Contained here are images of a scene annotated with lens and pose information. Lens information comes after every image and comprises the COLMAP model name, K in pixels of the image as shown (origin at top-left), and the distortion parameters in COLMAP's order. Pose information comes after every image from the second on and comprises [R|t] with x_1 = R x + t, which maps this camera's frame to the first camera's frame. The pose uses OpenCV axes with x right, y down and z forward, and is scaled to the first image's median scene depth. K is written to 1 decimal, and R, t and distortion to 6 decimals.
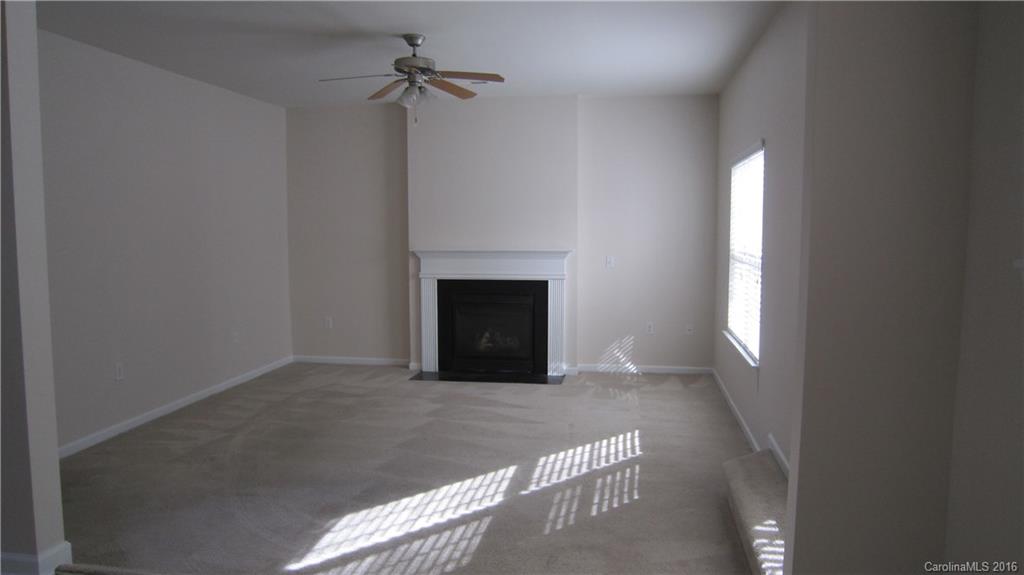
lens RADIAL K [[718.3, 0, 513.9], [0, 718.3, 293.8], [0, 0, 1]] dist [-0.051387, 0.003456]
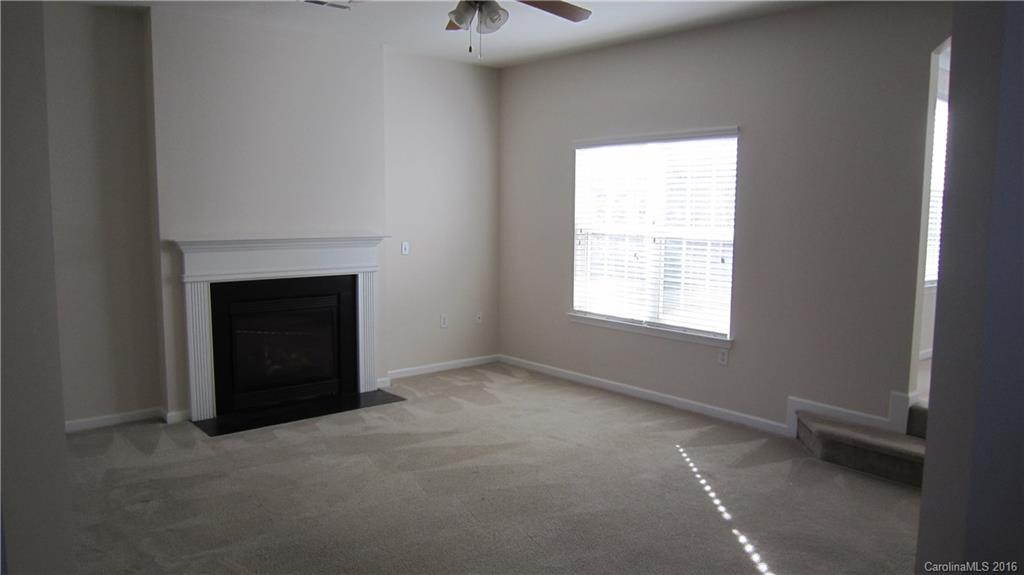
lens RADIAL K [[718.3, 0, 513.9], [0, 718.3, 293.8], [0, 0, 1]] dist [-0.051387, 0.003456]
pose [[0.651890, -0.078825, 0.754205, -0.429127], [0.062109, 0.996791, 0.050496, -0.025837], [-0.755766, 0.013925, 0.654694, 0.343280]]
